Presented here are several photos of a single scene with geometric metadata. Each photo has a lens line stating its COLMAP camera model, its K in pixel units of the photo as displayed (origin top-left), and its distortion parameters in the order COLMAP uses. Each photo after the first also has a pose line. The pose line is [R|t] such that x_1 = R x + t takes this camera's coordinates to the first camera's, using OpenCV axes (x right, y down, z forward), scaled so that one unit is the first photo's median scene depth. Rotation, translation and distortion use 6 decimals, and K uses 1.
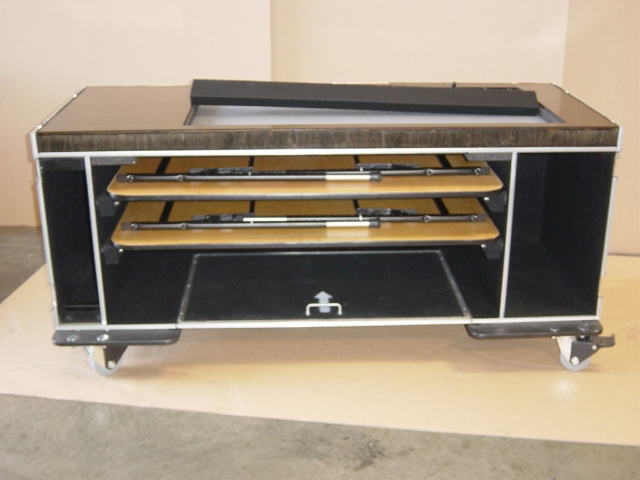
lens RADIAL K [[868.0, 0, 319.1], [0, 868.0, 238.2], [0, 0, 1]] dist [-0.131089, 0.000000]
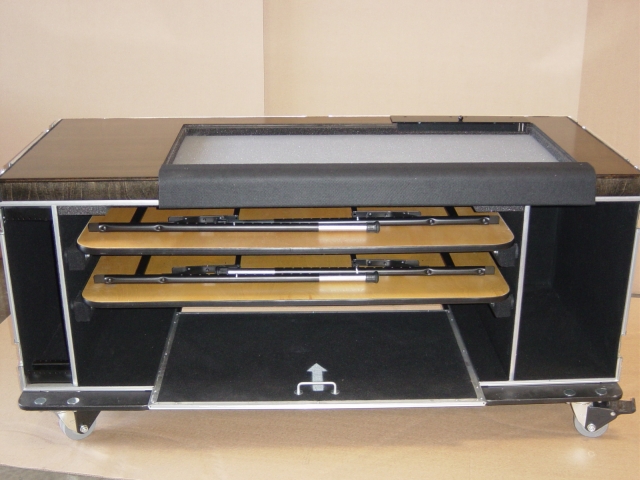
lens RADIAL K [[868.0, 0, 317.6], [0, 868.0, 236.9], [0, 0, 1]] dist [-0.131089, 0.000000]
pose [[0.999954, 0.004781, -0.008304, 0.014542], [-0.004792, 0.999988, -0.001329, -0.059194], [0.008298, 0.001369, 0.999965, 0.094259]]
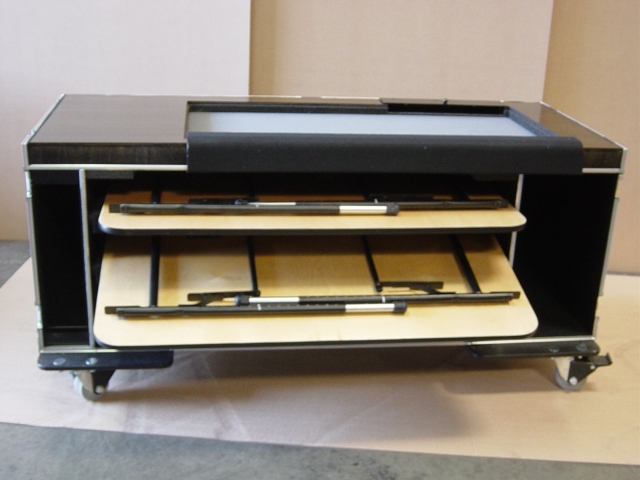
lens RADIAL K [[868.0, 0, 323.9], [0, 868.0, 246.9], [0, 0, 1]] dist [-0.131089, 0.000000]
pose [[0.994513, 0.007155, 0.104369, -0.098618], [-0.006688, 0.999966, -0.004818, -0.007024], [-0.104400, 0.004093, 0.994527, 0.035909]]
